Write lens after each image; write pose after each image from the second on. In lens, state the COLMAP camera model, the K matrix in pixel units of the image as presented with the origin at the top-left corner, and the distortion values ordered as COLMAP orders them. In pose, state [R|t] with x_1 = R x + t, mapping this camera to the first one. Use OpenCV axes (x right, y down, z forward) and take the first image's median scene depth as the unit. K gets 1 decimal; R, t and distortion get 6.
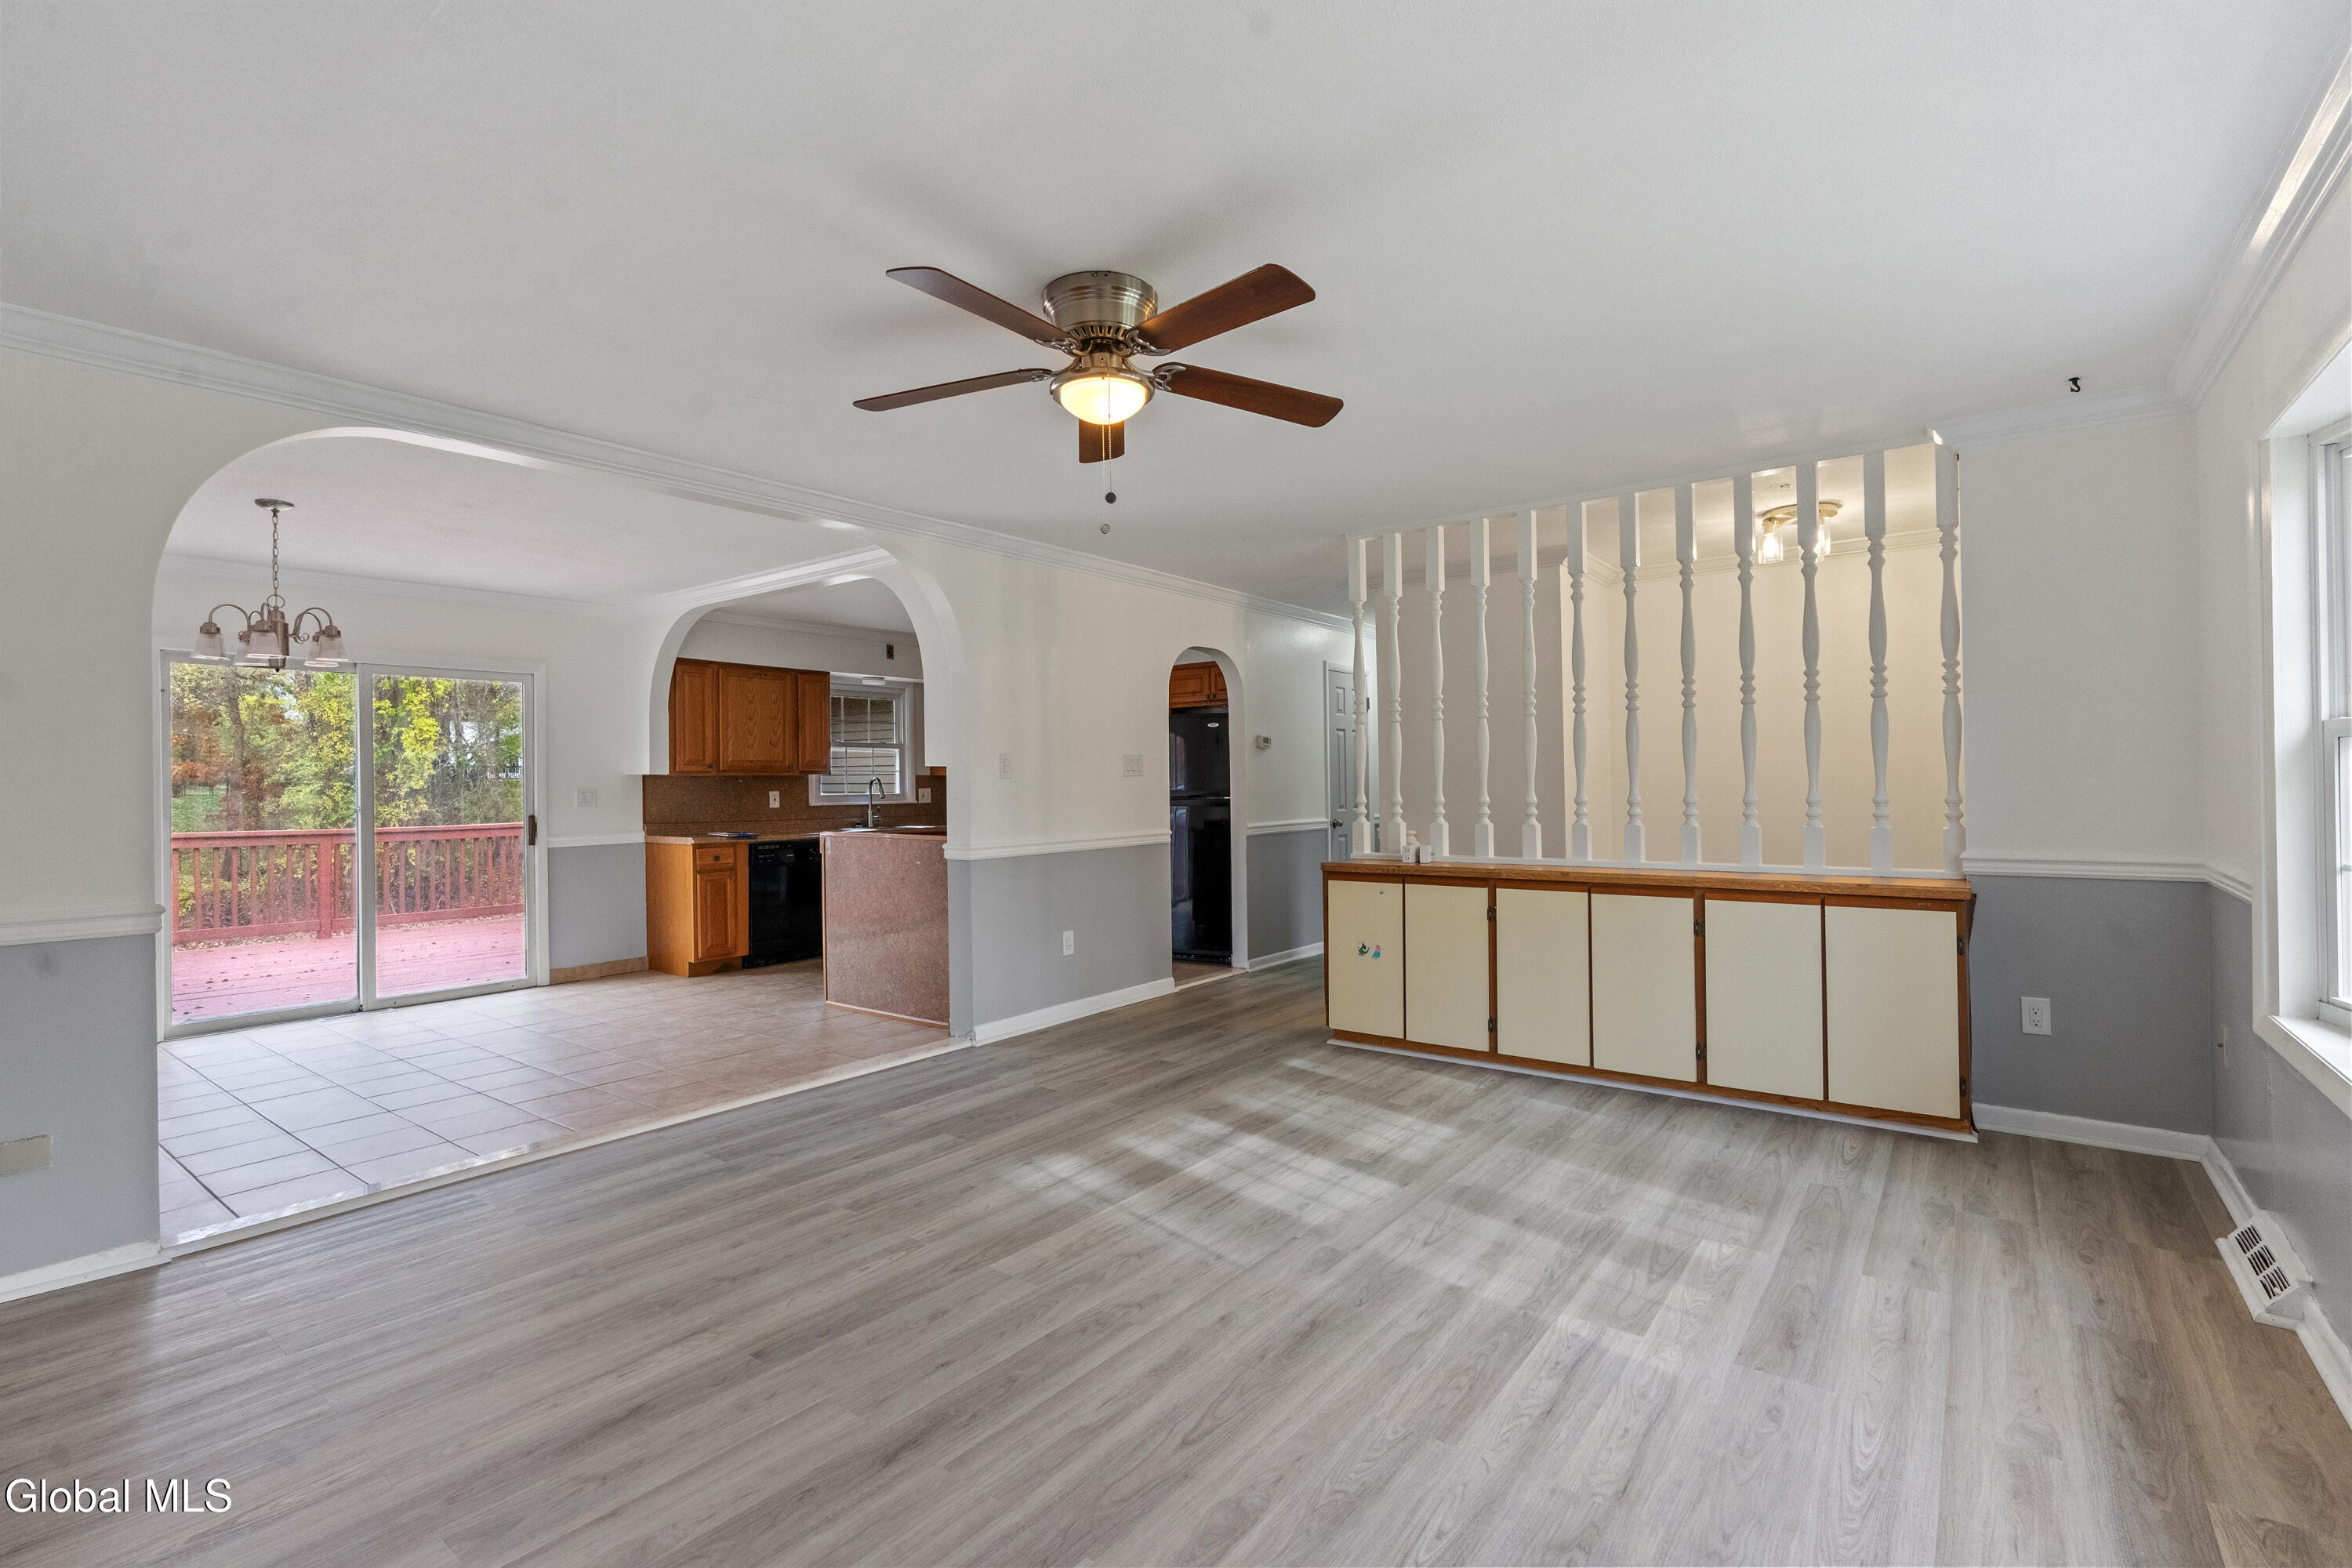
lens RADIAL K [[1067.1, 0, 1170.2], [0, 1067.1, 779.7], [0, 0, 1]] dist [-0.013930, 0.006199]
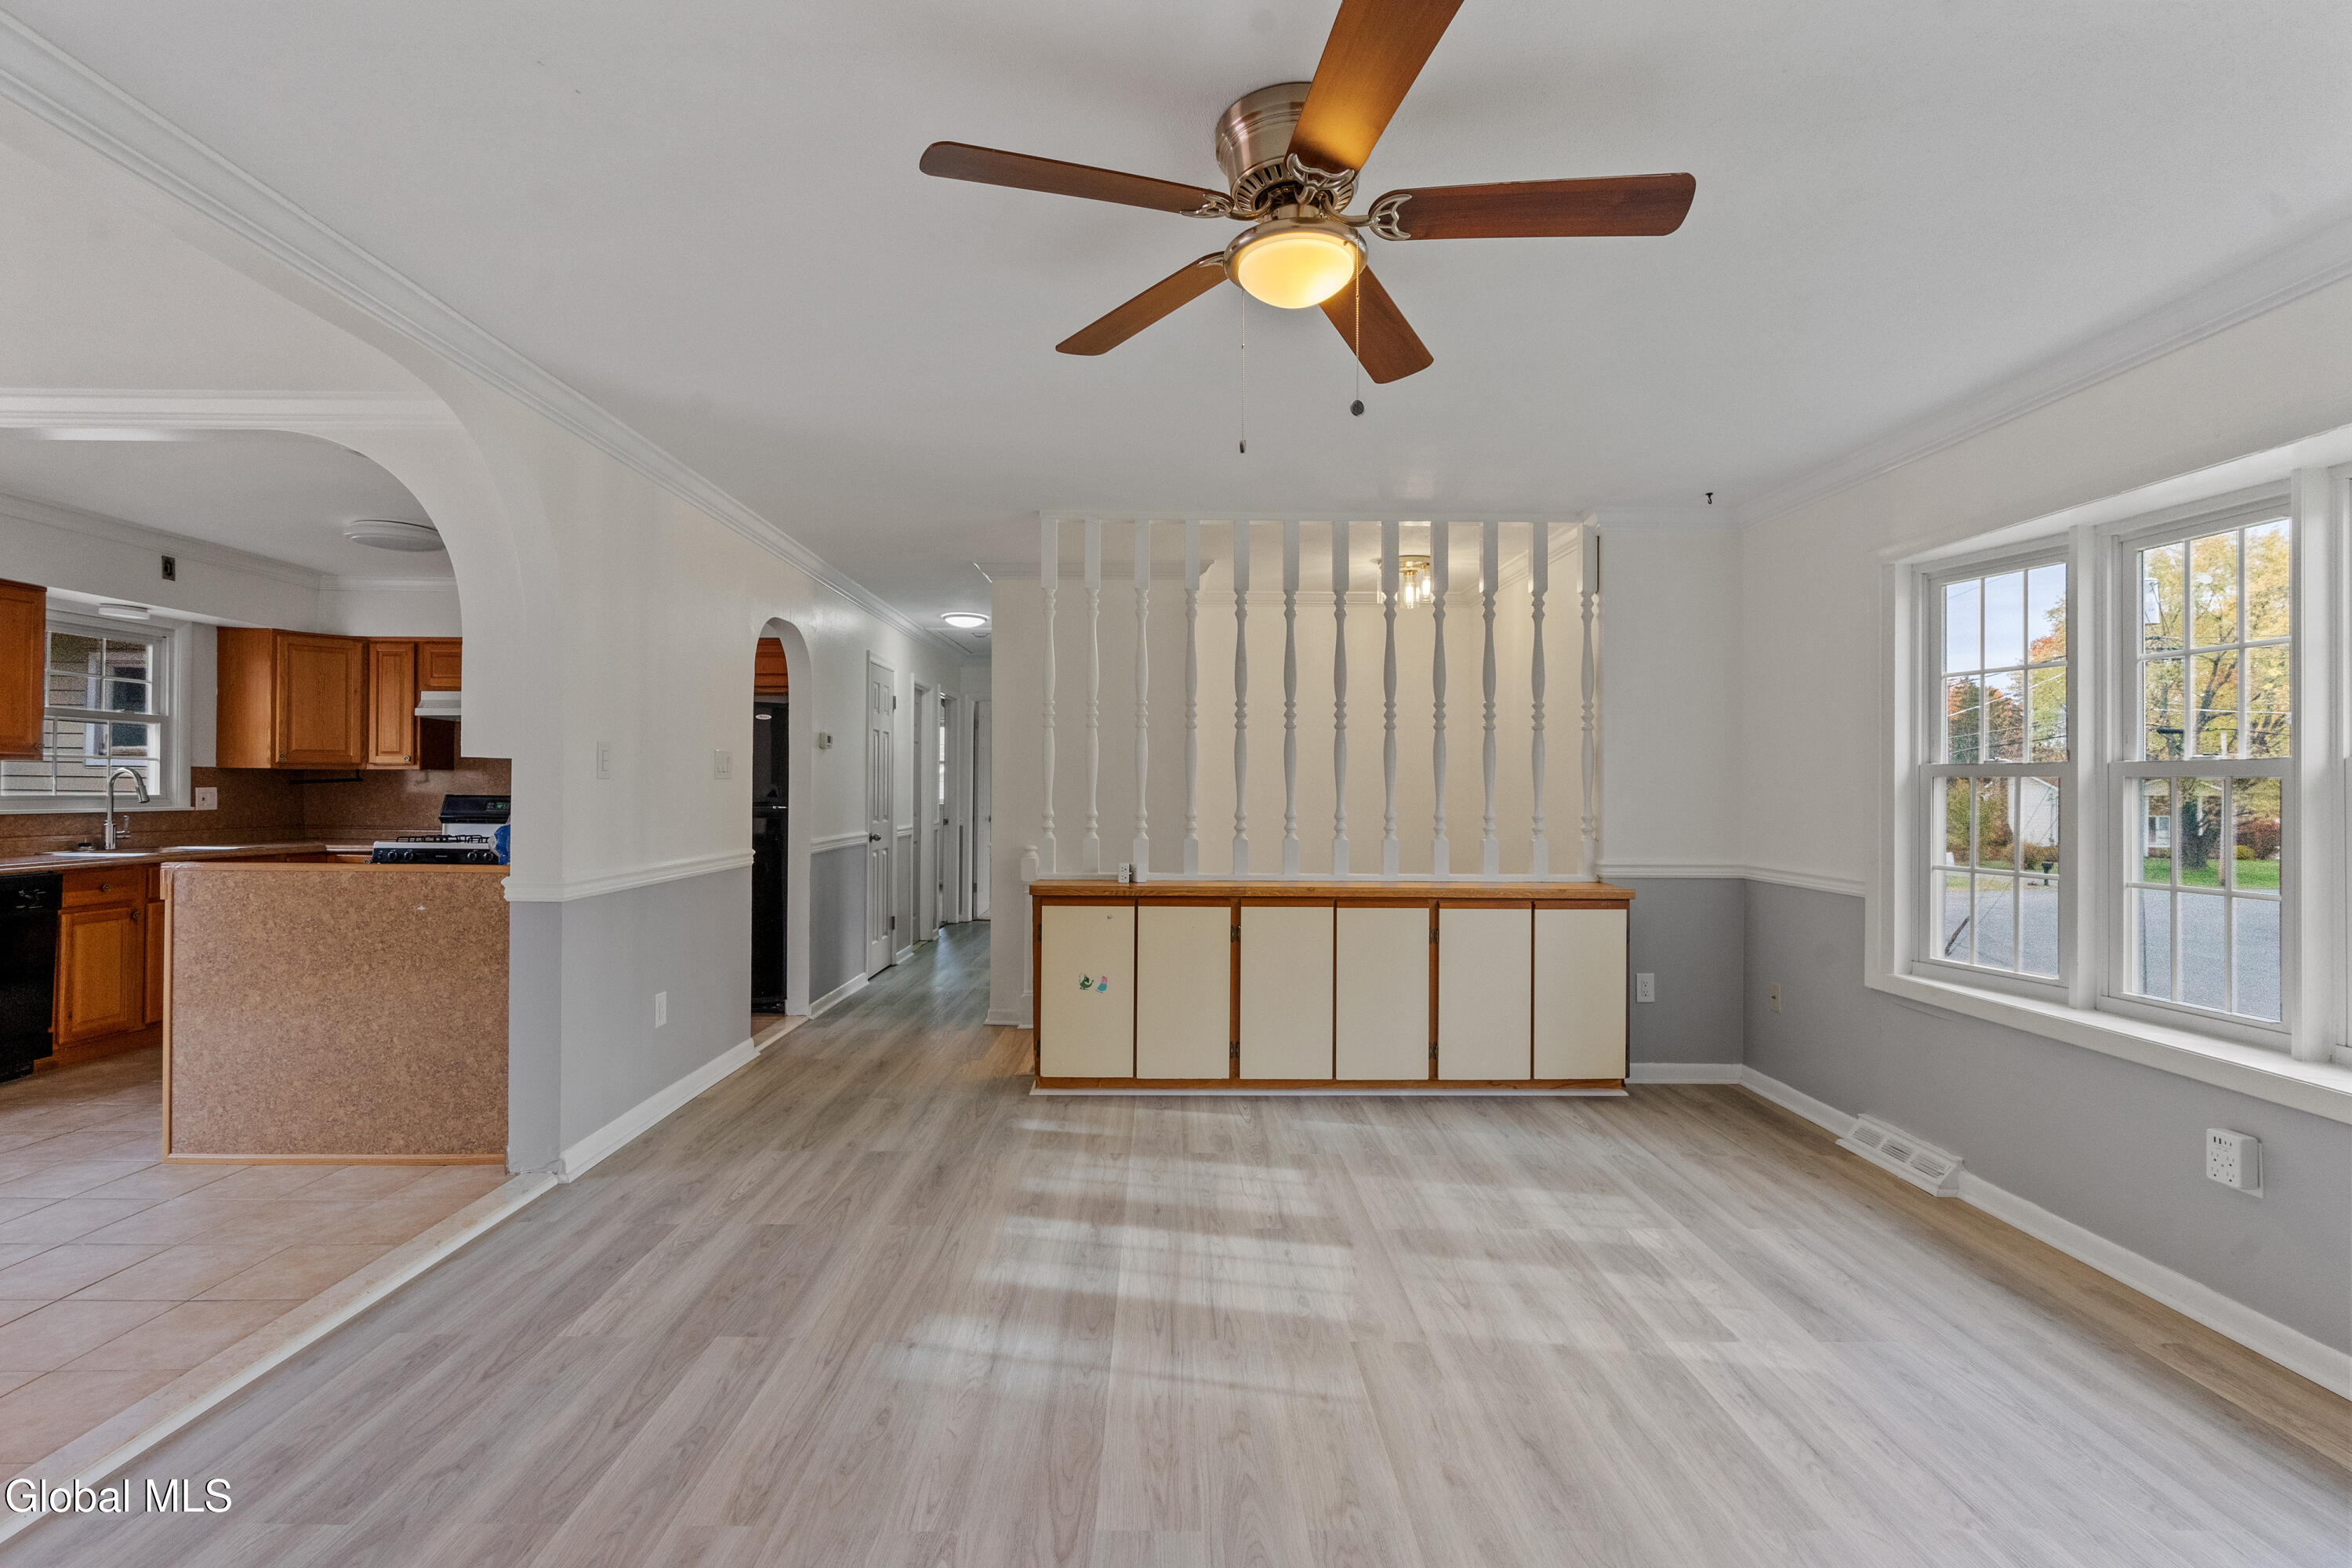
lens RADIAL K [[1067.1, 0, 1155.9], [0, 1067.1, 778.6], [0, 0, 1]] dist [-0.013930, 0.006199]
pose [[0.786561, 0.024404, 0.617030, -0.441175], [-0.019046, 0.999702, -0.015260, 0.003504], [-0.617219, 0.000251, 0.786792, 0.367463]]
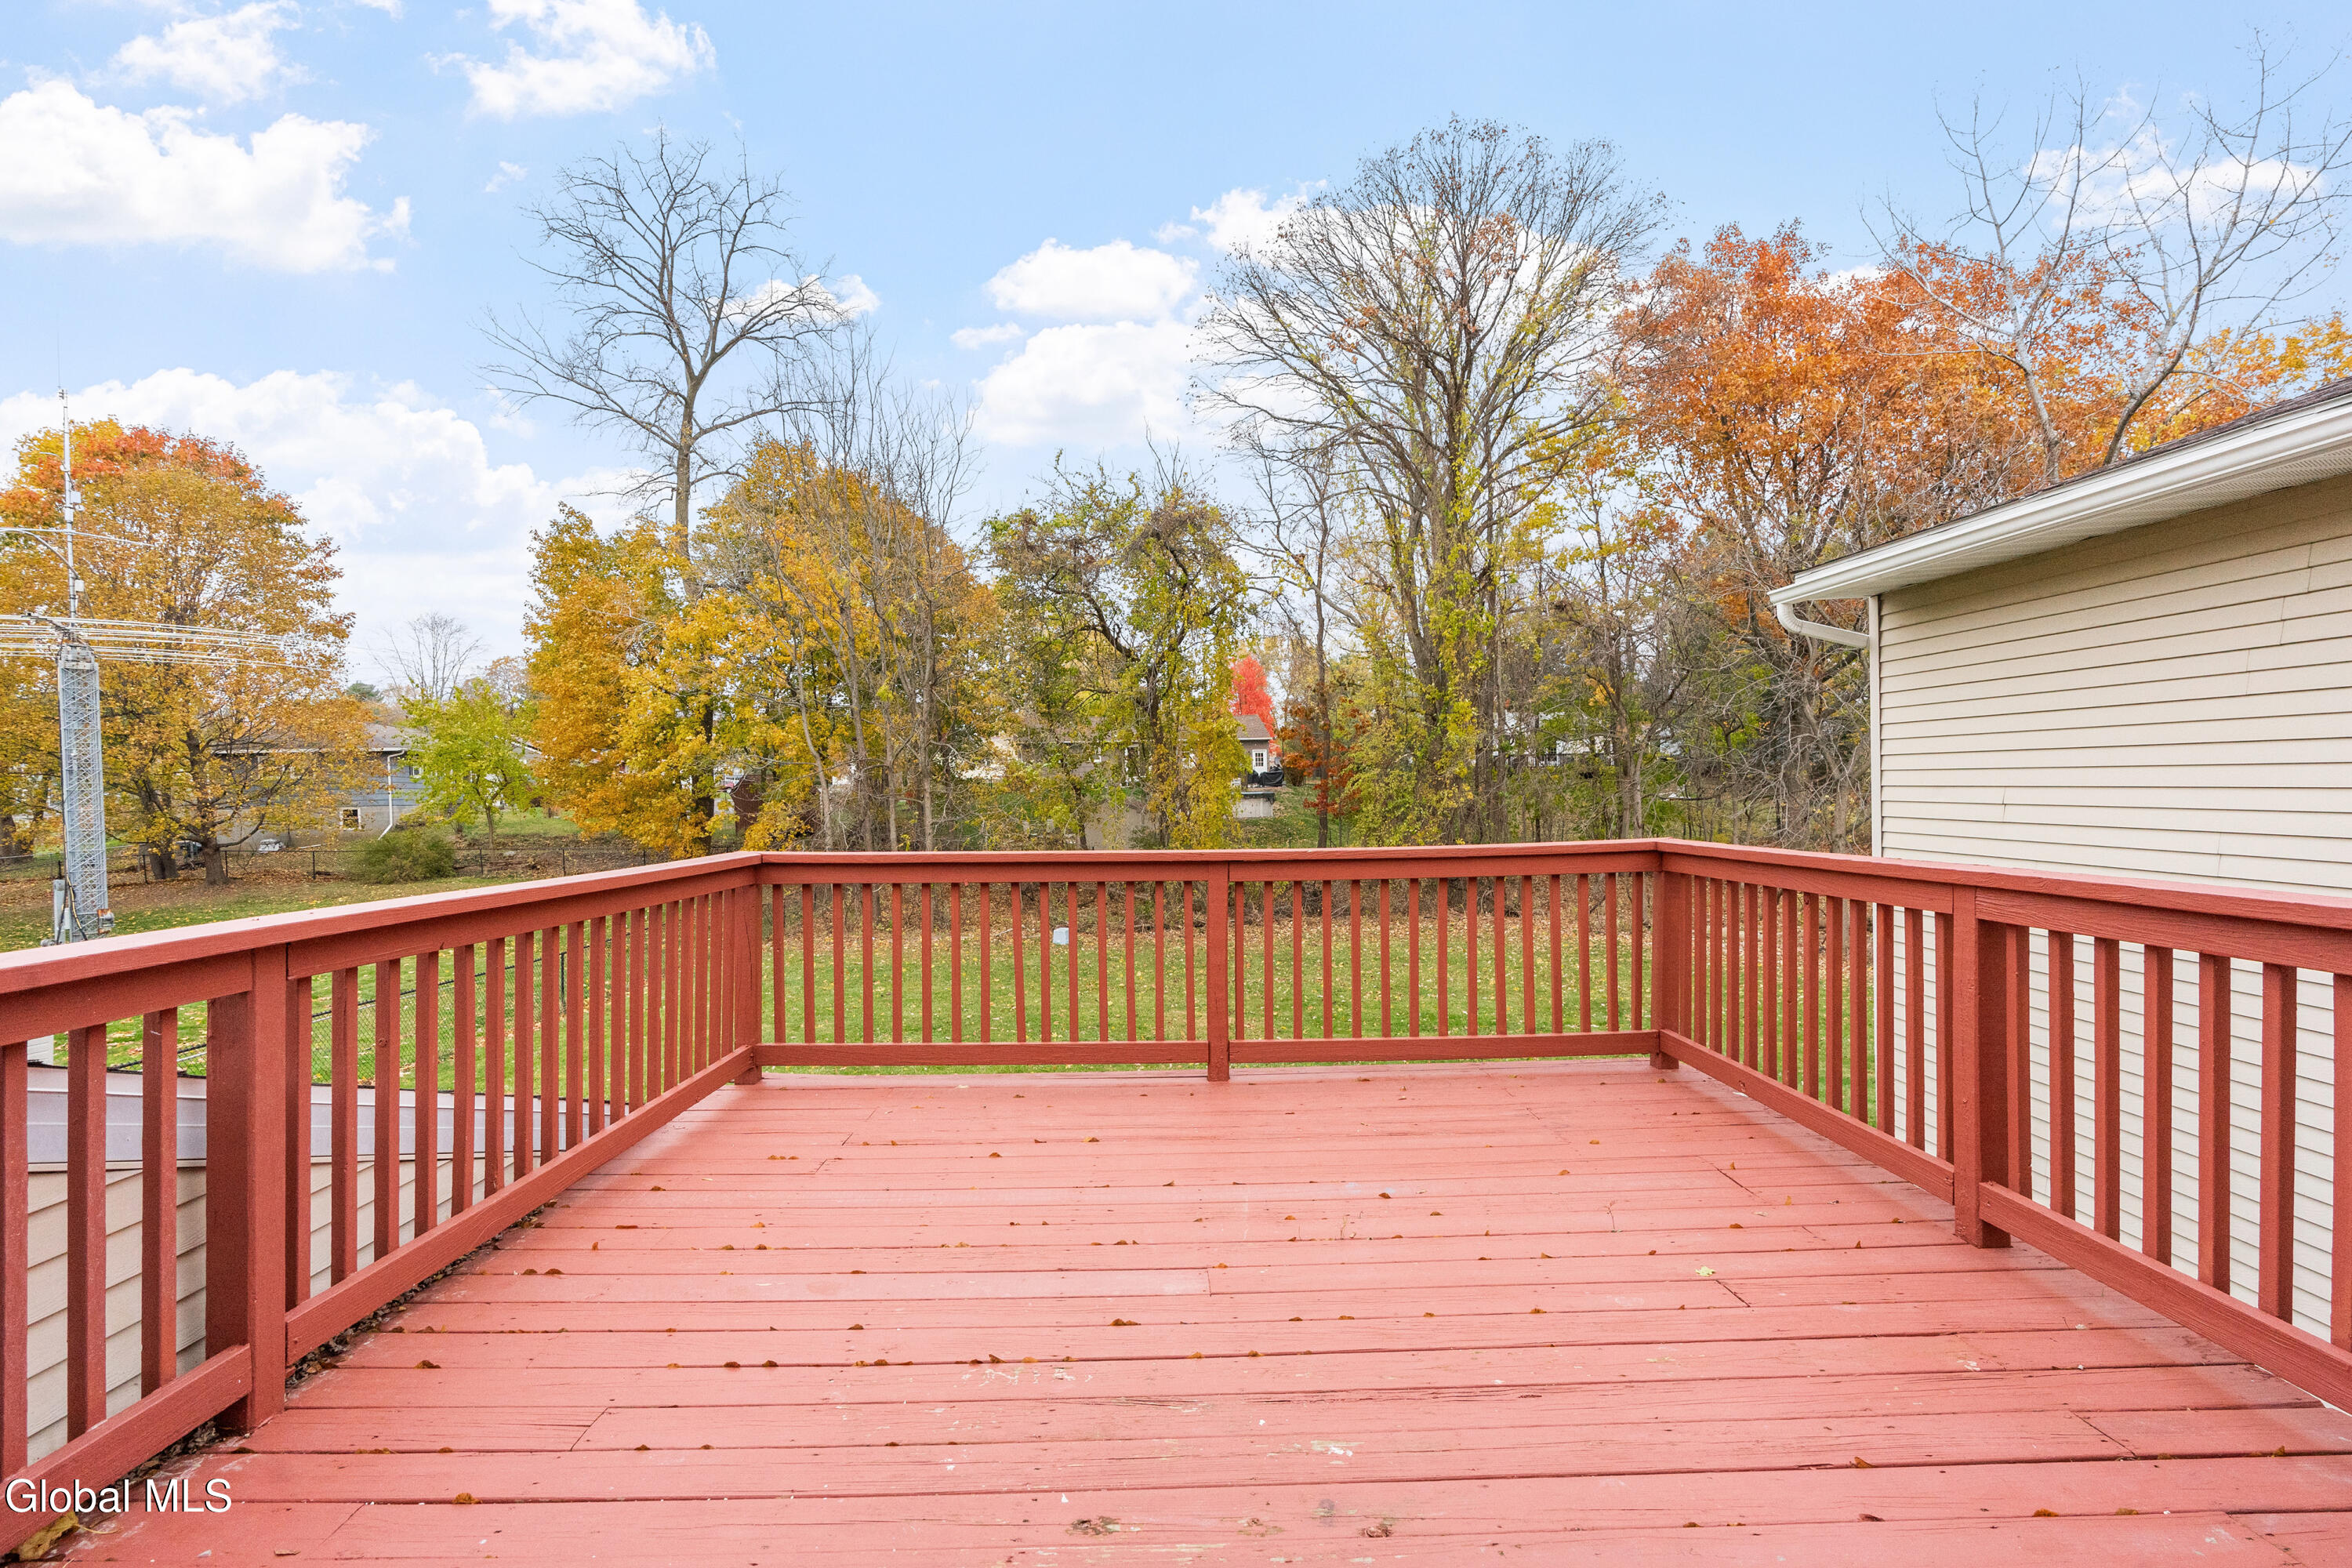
lens RADIAL K [[1067.1, 0, 1166.1], [0, 1067.1, 798.2], [0, 0, 1]] dist [-0.013930, 0.006199]
pose [[0.621706, 0.008469, -0.783205, -1.191567], [0.013776, 0.999669, 0.021745, 0.036730], [0.783129, -0.024308, 0.621384, 1.893418]]
